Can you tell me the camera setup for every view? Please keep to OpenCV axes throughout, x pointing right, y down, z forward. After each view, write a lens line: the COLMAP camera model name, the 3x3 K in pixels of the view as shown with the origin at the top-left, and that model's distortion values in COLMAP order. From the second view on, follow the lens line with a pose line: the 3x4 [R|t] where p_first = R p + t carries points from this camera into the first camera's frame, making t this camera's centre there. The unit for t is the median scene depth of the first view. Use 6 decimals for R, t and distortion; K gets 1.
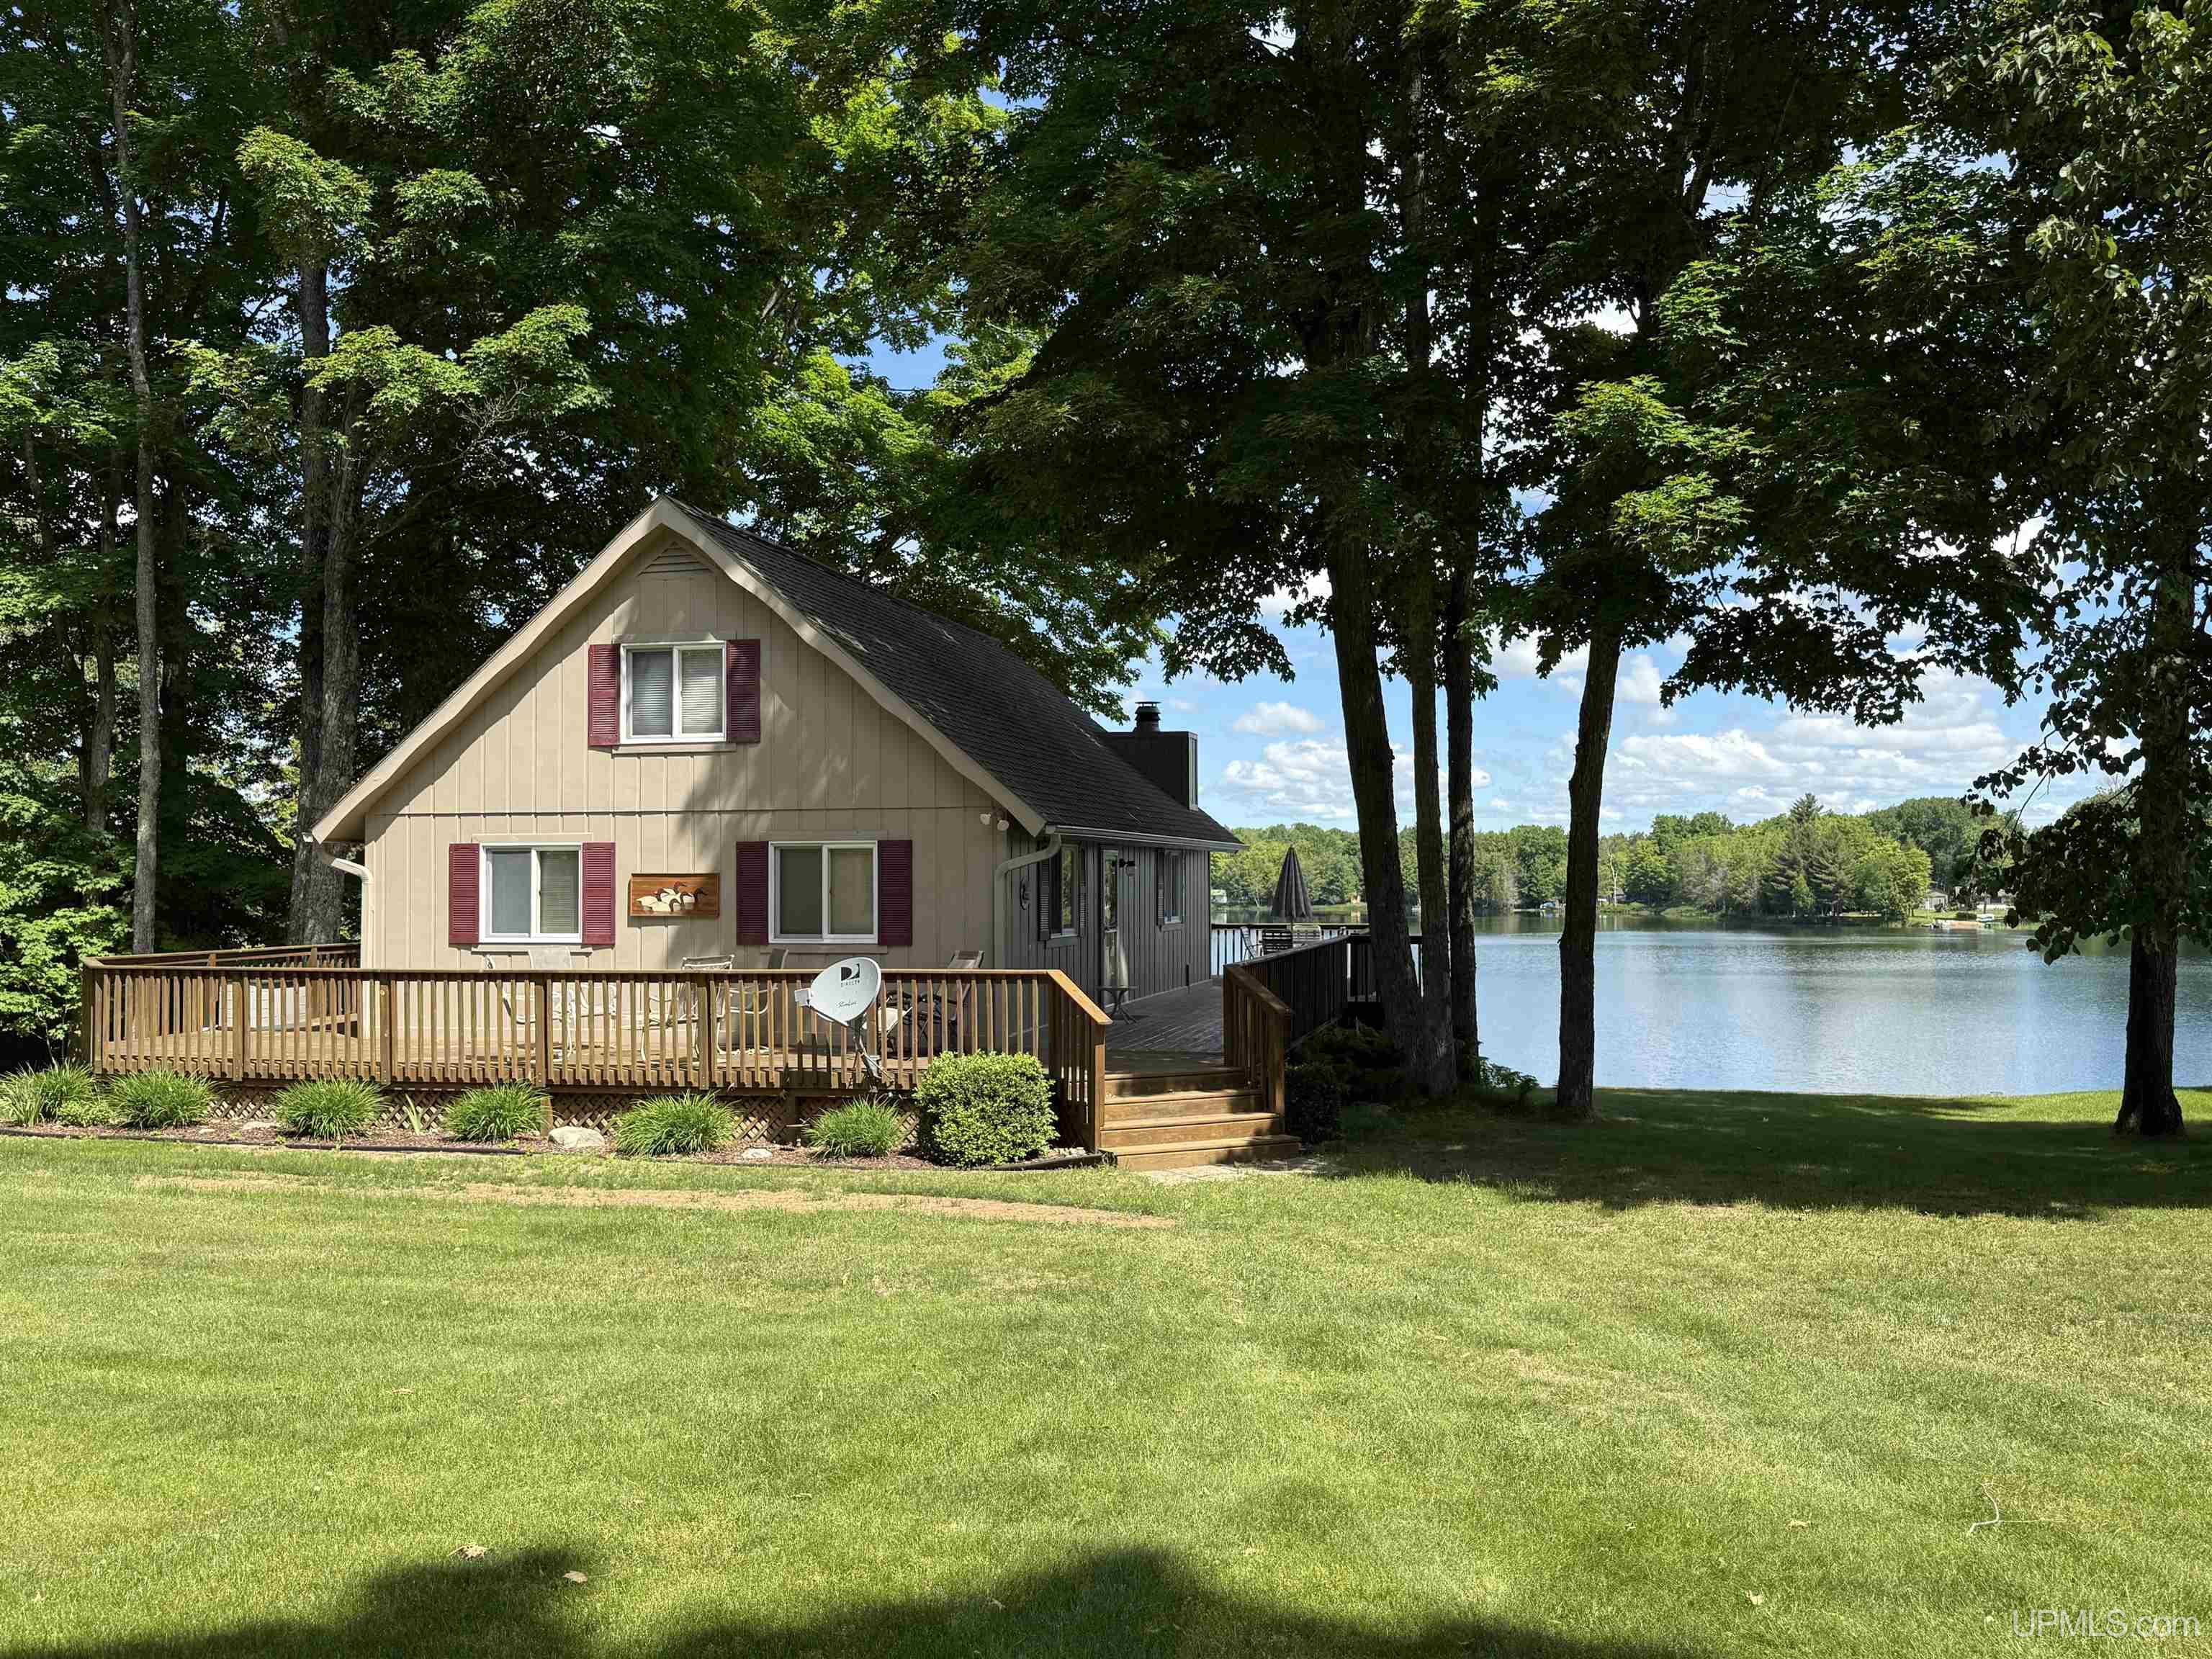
lens RADIAL K [[1800.3, 0, 1093.9], [0, 1800.3, 838.7], [0, 0, 1]] dist [0.155194, -0.351370]
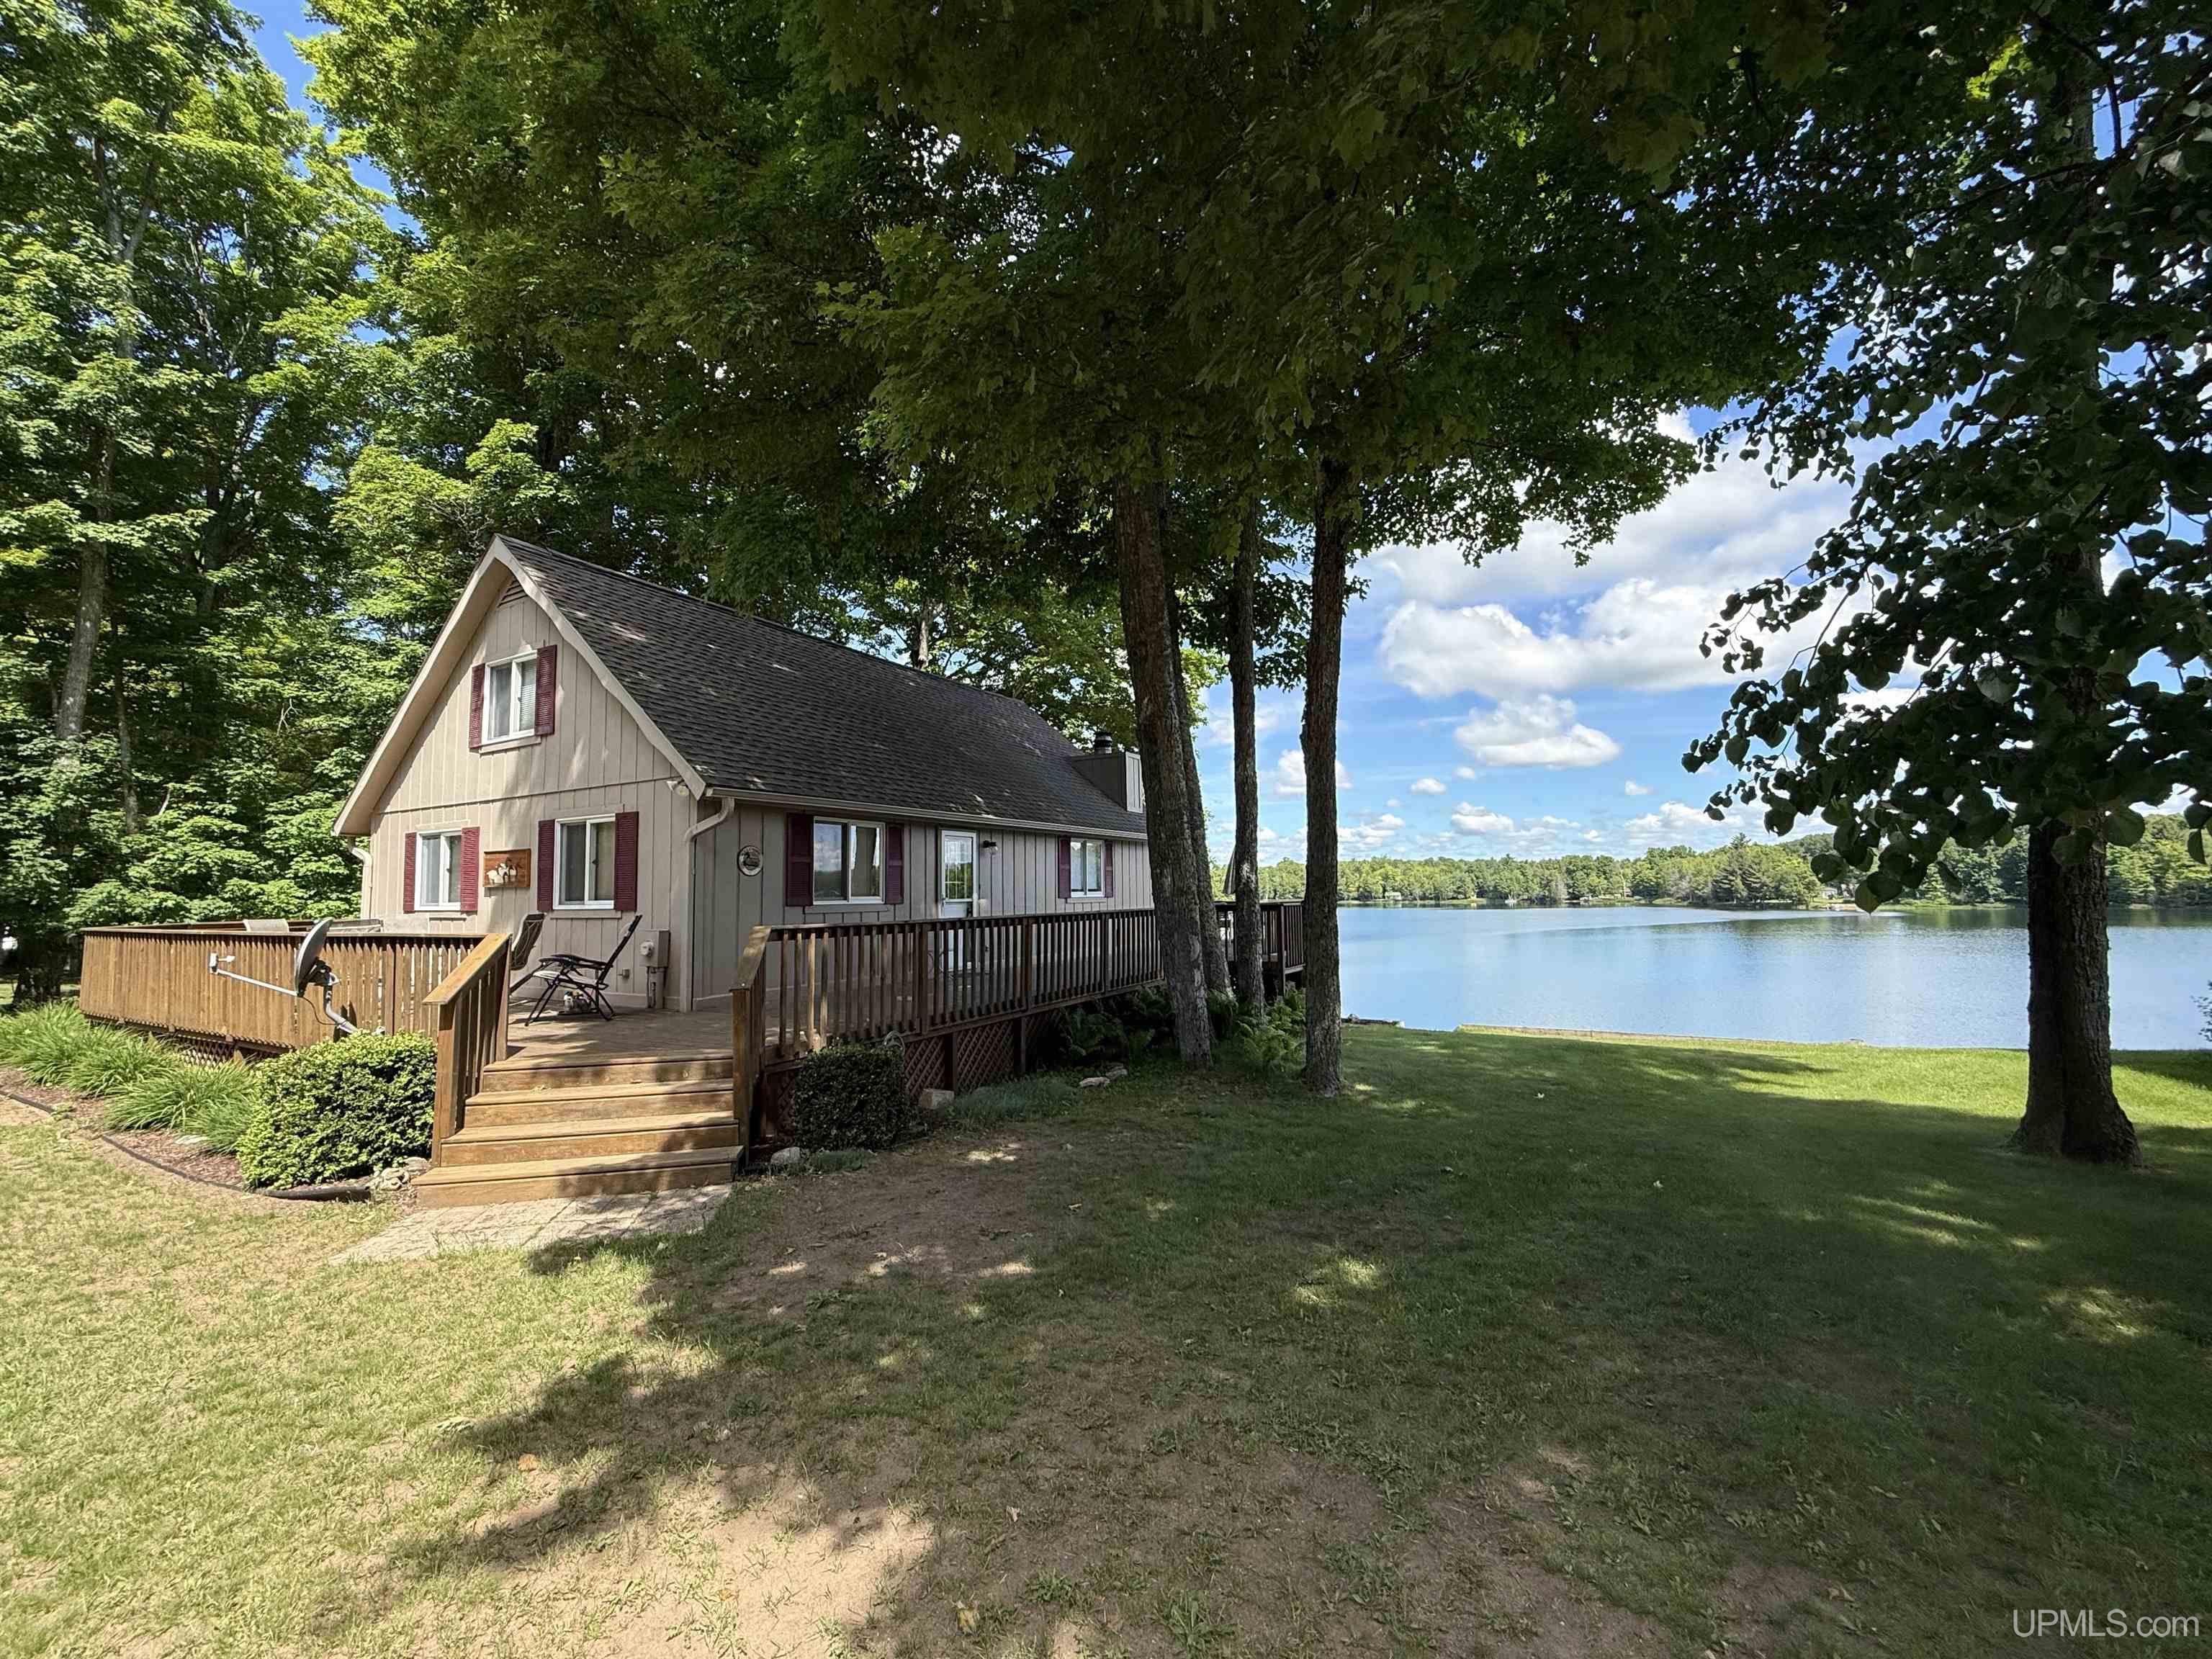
lens RADIAL K [[878.8, 0, 1109.7], [0, 878.8, 829.2], [0, 0, 1]] dist [-0.002110, -0.000633]
pose [[0.967296, -0.030244, -0.251840, 0.017134], [0.018403, 0.998617, -0.049242, 0.002397], [0.252981, 0.042997, 0.966515, 0.032429]]
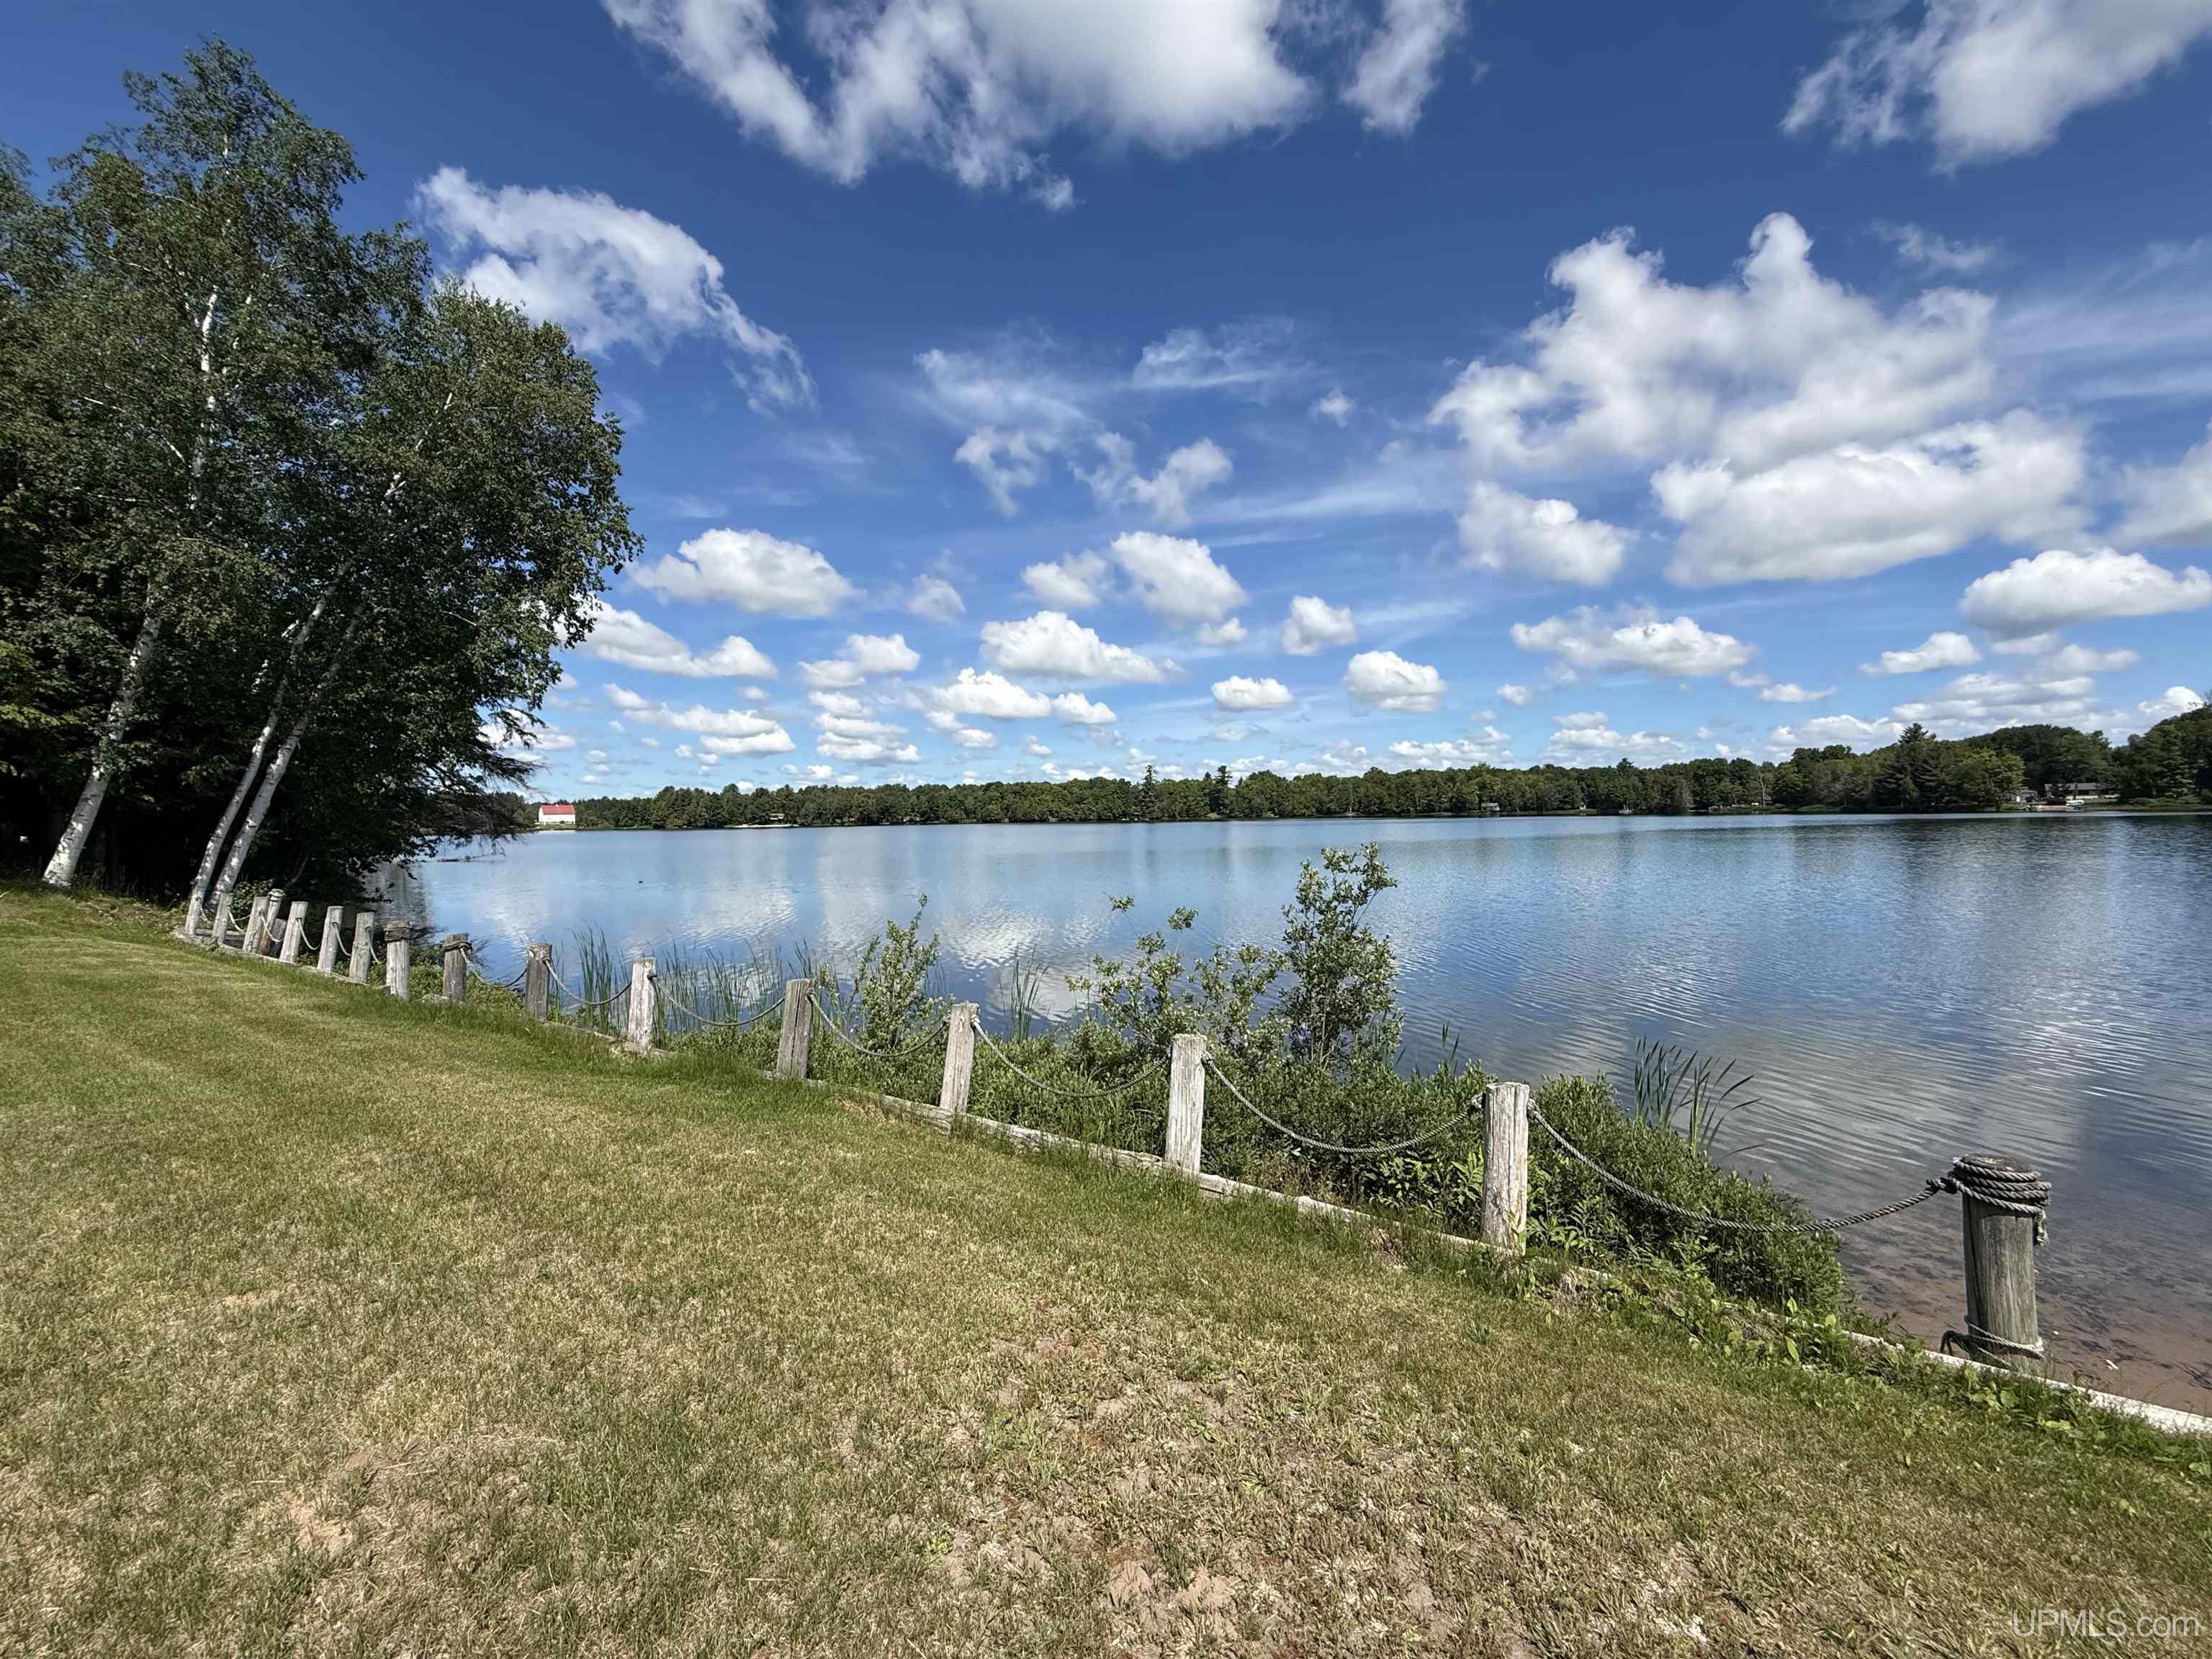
lens RADIAL K [[878.8, 0, 1109.7], [0, 878.8, 829.2], [0, 0, 1]] dist [-0.002110, -0.000633]
pose [[0.930357, -0.006784, -0.366593, 0.050886], [0.021665, 0.999099, 0.036495, 0.021282], [0.366015, -0.041896, 0.929665, 0.116520]]
